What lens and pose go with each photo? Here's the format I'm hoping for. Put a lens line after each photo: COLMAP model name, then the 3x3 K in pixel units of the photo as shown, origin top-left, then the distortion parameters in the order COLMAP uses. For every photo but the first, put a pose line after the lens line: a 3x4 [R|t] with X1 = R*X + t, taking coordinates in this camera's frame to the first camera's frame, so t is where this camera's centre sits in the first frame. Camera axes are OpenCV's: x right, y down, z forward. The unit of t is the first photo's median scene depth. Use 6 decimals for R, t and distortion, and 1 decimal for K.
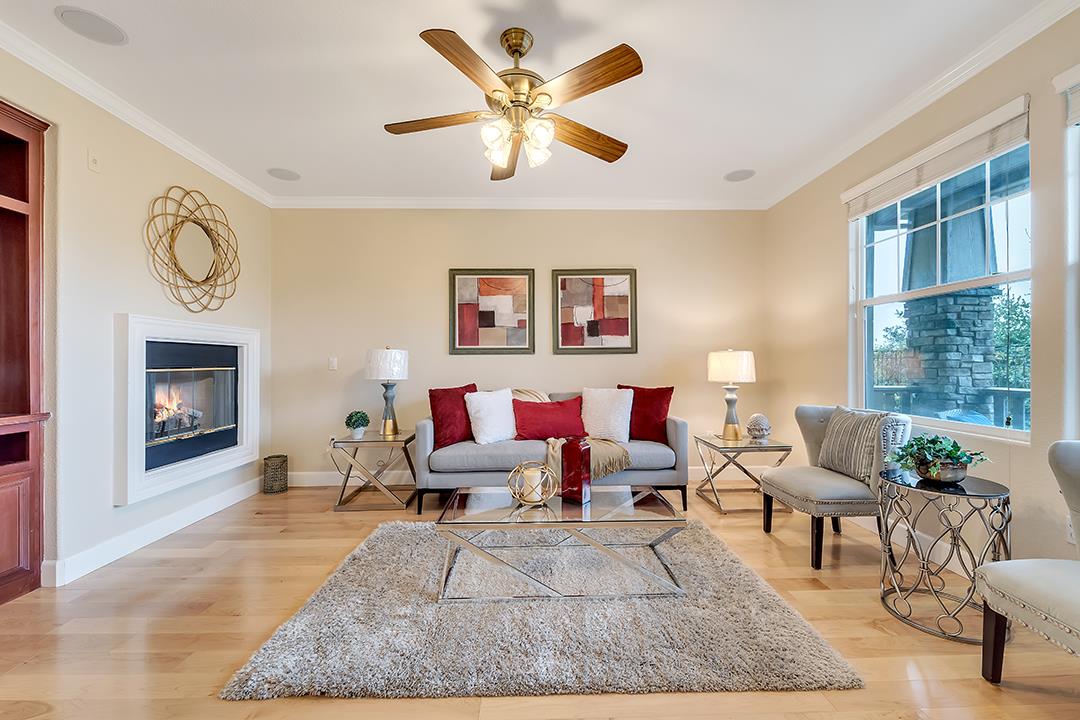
lens RADIAL K [[443.8, 0, 539.5], [0, 443.8, 362.0], [0, 0, 1]] dist [-0.001301, -0.000303]
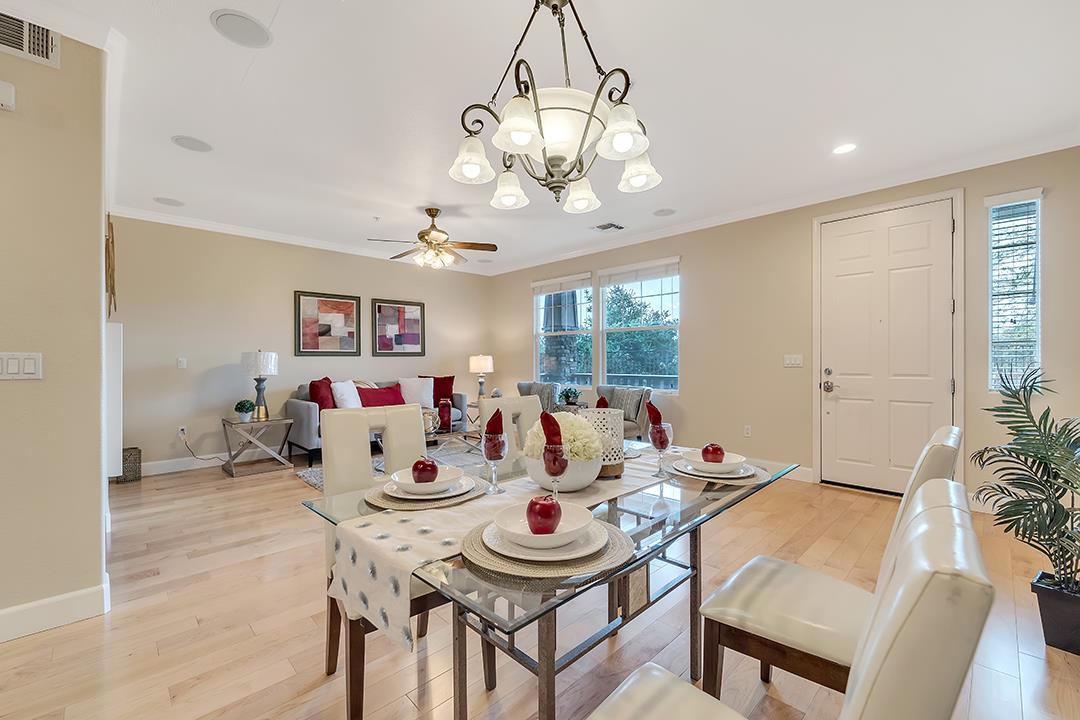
lens RADIAL K [[443.8, 0, 544.7], [0, 443.8, 362.8], [0, 0, 1]] dist [-0.001301, -0.000303]
pose [[0.727441, -0.002985, 0.686164, -0.566334], [0.001006, 0.999994, 0.003285, -0.000351], [-0.686170, -0.001699, 0.727439, -0.460452]]
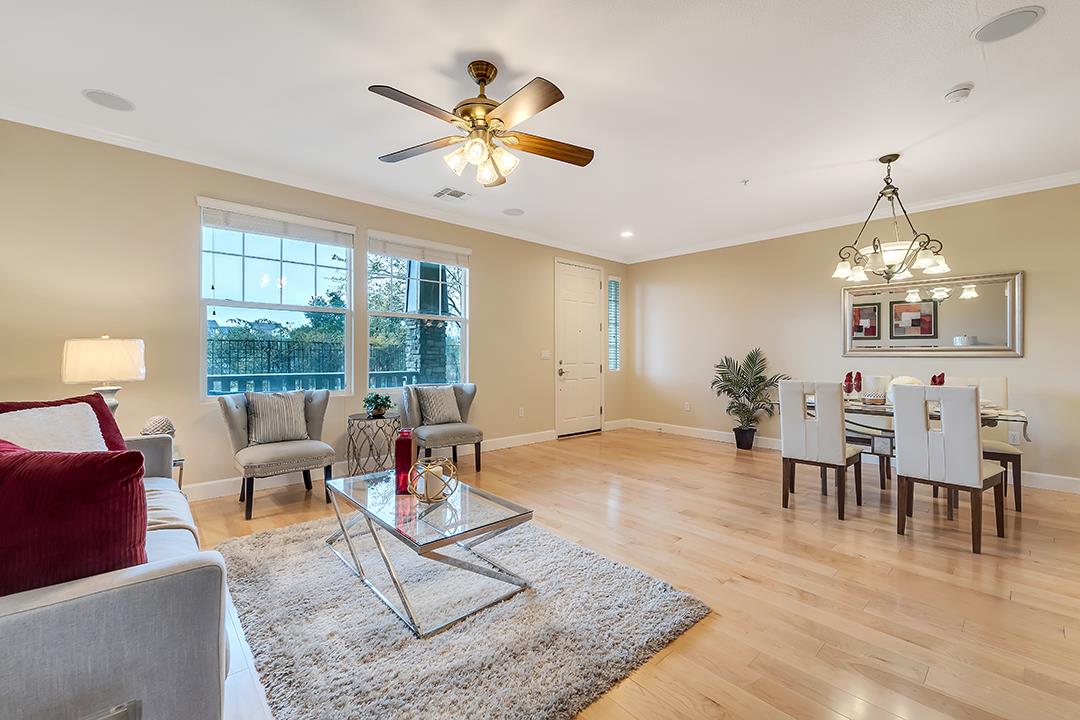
lens RADIAL K [[443.8, 0, 542.1], [0, 443.8, 351.2], [0, 0, 1]] dist [-0.001301, -0.000303]
pose [[-0.654339, 0.006455, 0.756174, -0.508082], [-0.001870, 0.999947, -0.010155, 0.001488], [-0.756199, -0.008059, -0.654292, 0.810613]]
